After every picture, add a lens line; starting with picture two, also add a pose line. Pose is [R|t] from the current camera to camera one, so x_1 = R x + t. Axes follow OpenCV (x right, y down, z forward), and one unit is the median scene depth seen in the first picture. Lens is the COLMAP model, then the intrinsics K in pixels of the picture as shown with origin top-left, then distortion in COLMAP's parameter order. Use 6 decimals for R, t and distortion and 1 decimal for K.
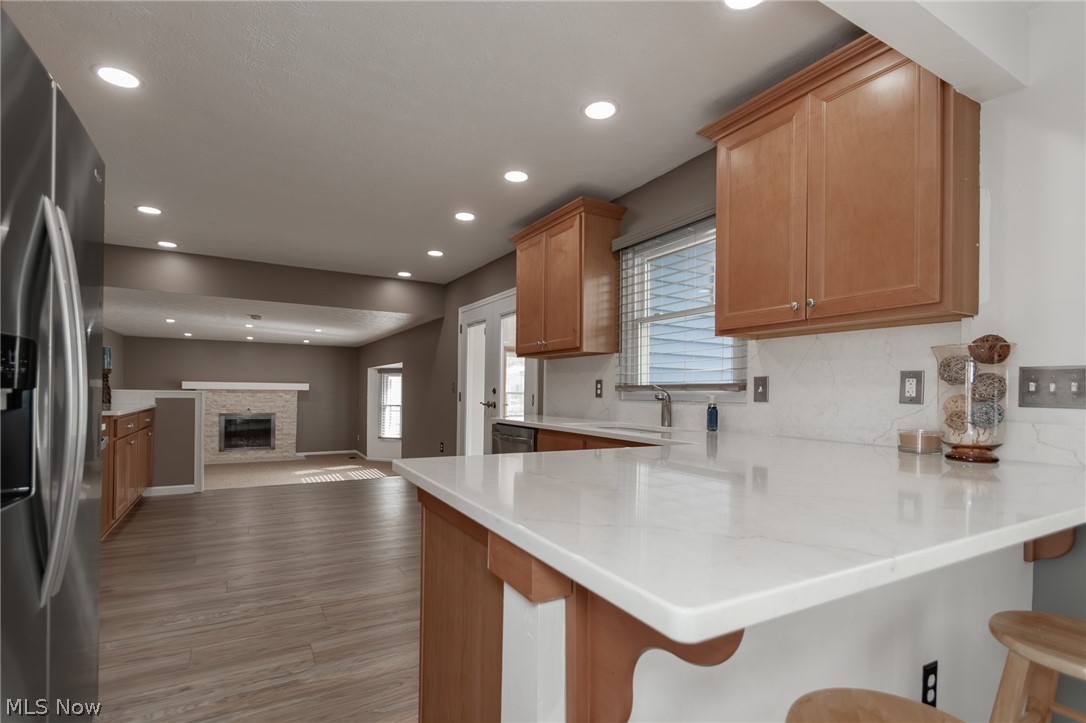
lens RADIAL K [[513.1, 0, 536.7], [0, 513.1, 389.6], [0, 0, 1]] dist [0.003258, 0.000262]
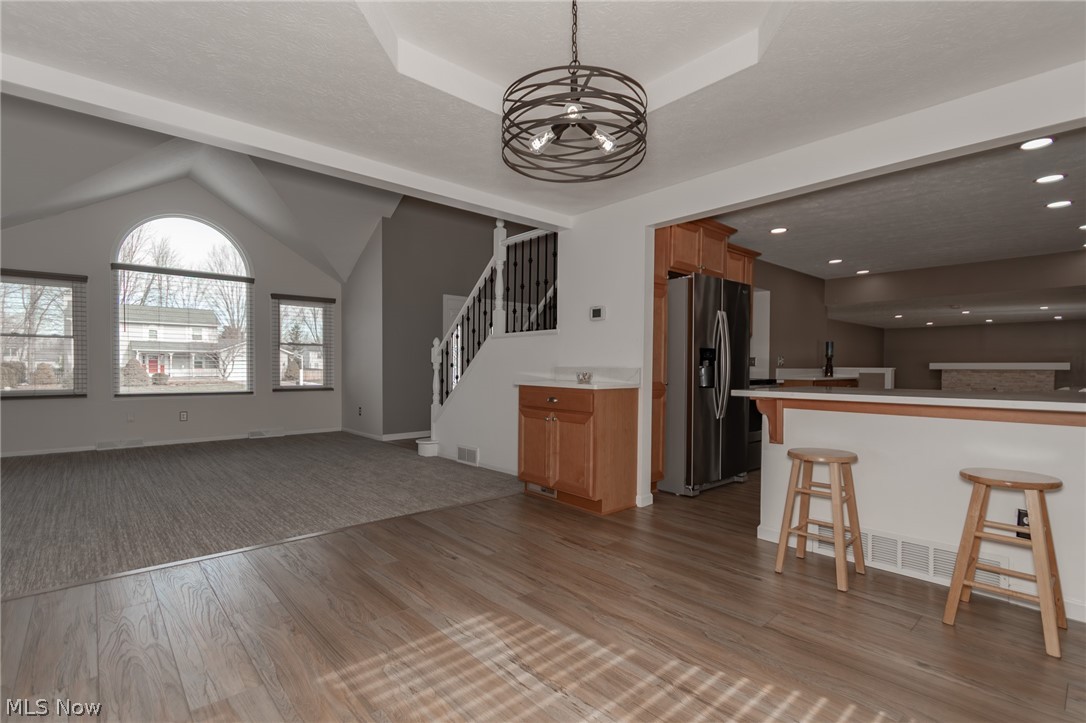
lens RADIAL K [[505.7, 0, 538.6], [0, 505.7, 372.9], [0, 0, 1]] dist [0.000298, -0.000252]
pose [[0.199998, -0.002007, -0.979794, 0.455126], [-0.002302, 0.999994, -0.002518, 0.020001], [0.979794, 0.002759, 0.199992, -0.201377]]
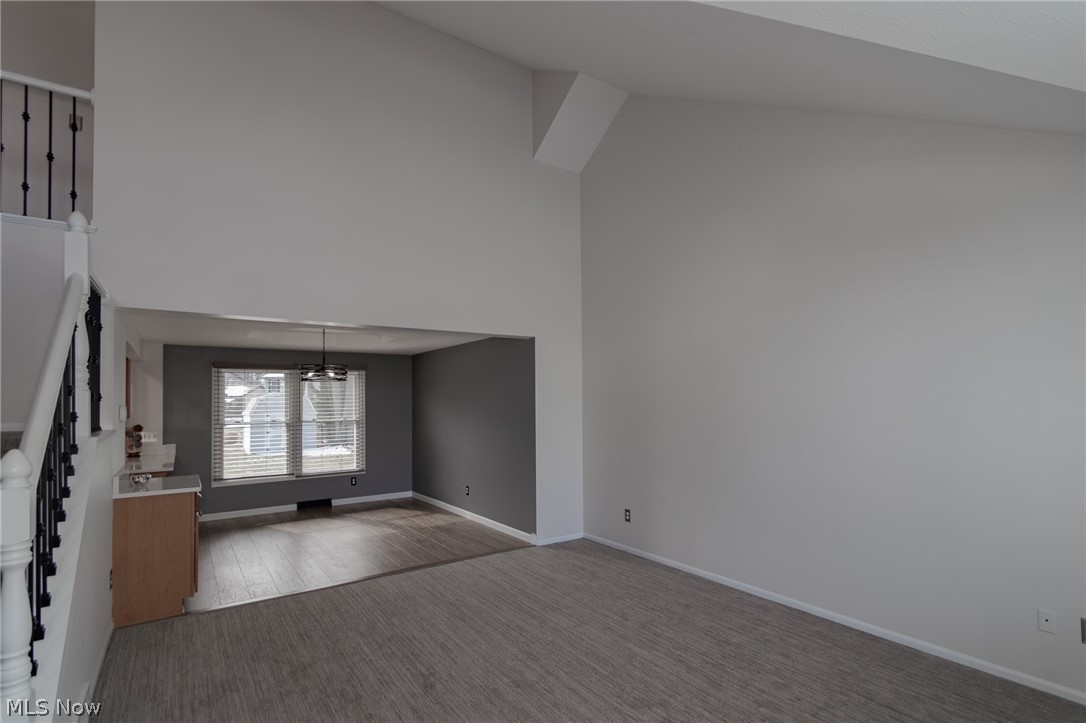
lens RADIAL K [[506.8, 0, 546.2], [0, 506.8, 393.2], [0, 0, 1]] dist [0.001356, 0.000112]
pose [[-0.084290, 0.004412, 0.996431, -0.858011], [0.009573, 0.999948, -0.003618, -0.079776], [-0.996395, 0.009234, -0.084328, -0.471985]]
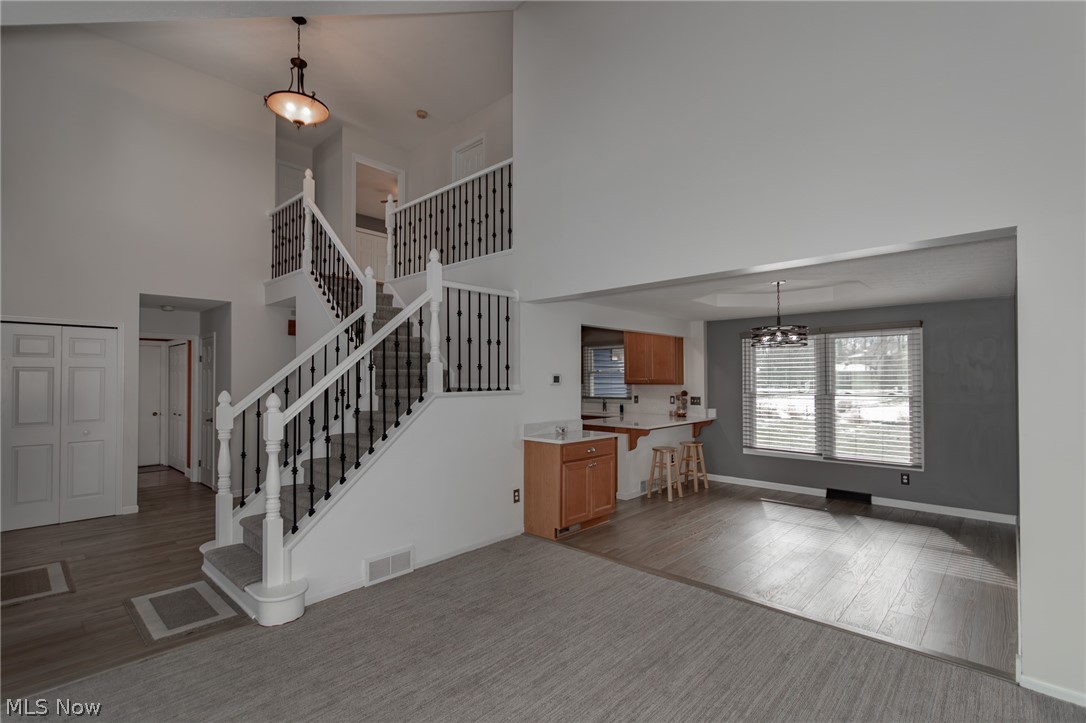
lens RADIAL K [[500.5, 0, 539.3], [0, 500.5, 373.1], [0, 0, 1]] dist [0.004215, 0.000002]
pose [[0.957415, -0.011743, 0.288477, -0.452786], [0.013731, 0.999894, -0.004868, -0.068014], [-0.288389, 0.008622, 0.957474, -0.794860]]
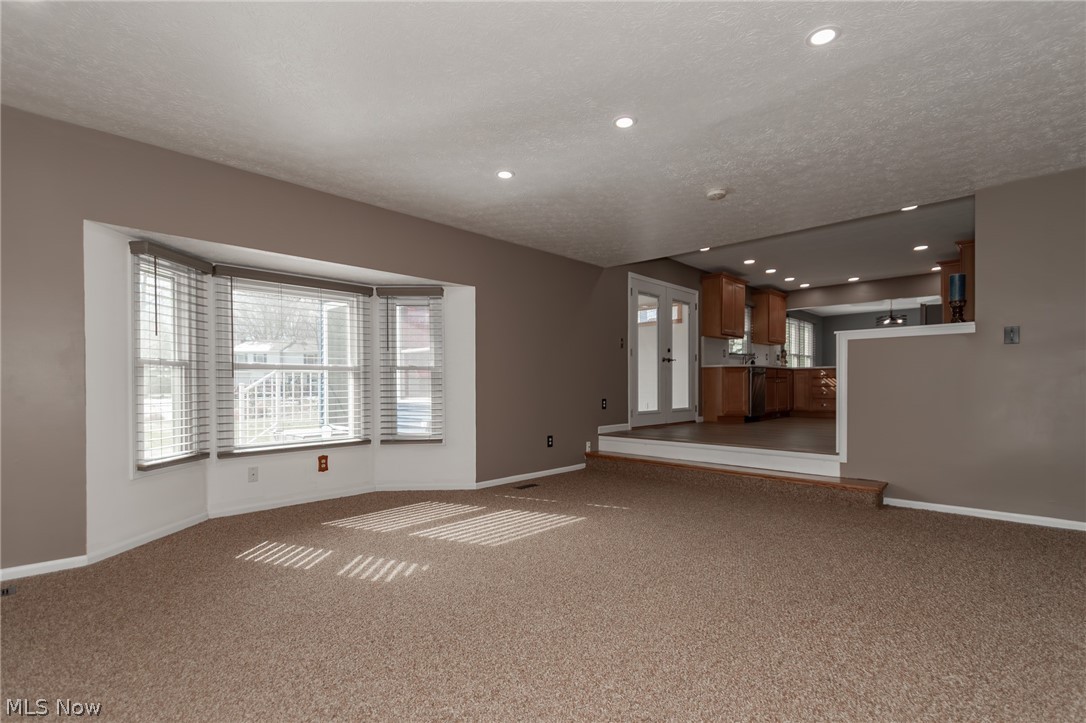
lens RADIAL K [[503.8, 0, 542.3], [0, 503.8, 382.3], [0, 0, 1]] dist [0.007531, 0.000504]
pose [[-0.283523, -0.007878, 0.958933, -1.128385], [-0.002161, 0.999969, 0.007576, 0.069692], [-0.958963, 0.000076, -0.283531, 1.472770]]
